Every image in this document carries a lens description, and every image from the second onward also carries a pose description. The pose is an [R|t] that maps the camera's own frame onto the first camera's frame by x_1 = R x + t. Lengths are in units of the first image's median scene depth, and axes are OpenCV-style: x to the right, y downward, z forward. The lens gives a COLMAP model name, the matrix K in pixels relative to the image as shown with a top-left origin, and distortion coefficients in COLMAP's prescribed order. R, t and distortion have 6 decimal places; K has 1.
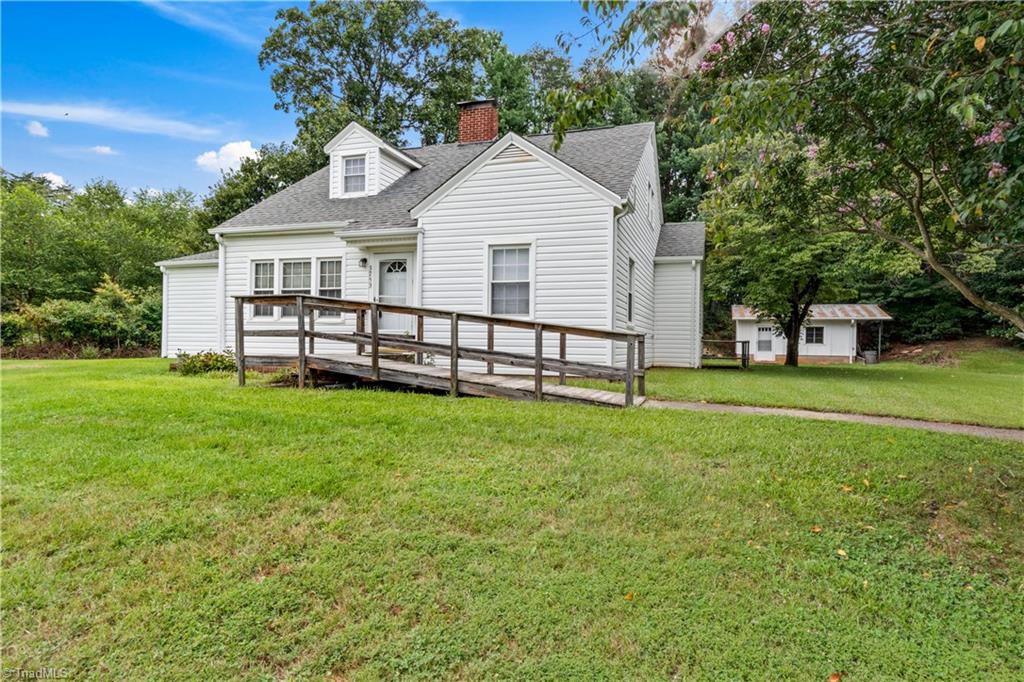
lens RADIAL K [[537.3, 0, 514.6], [0, 537.3, 338.9], [0, 0, 1]] dist [-0.005583, -0.000056]
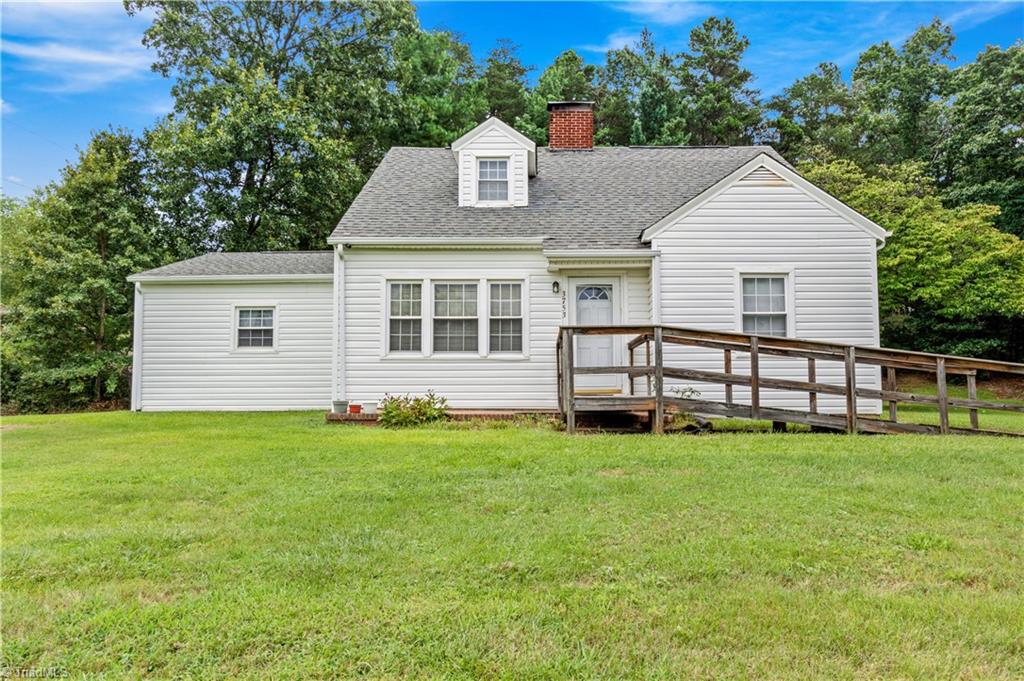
lens RADIAL K [[675.6, 0, 511.5], [0, 675.6, 341.2], [0, 0, 1]] dist [-0.012858, -0.000475]
pose [[0.960020, 0.004605, 0.279893, -0.644515], [0.012565, 0.998148, -0.059521, 0.003615], [-0.279649, 0.060658, 0.958184, 0.017423]]
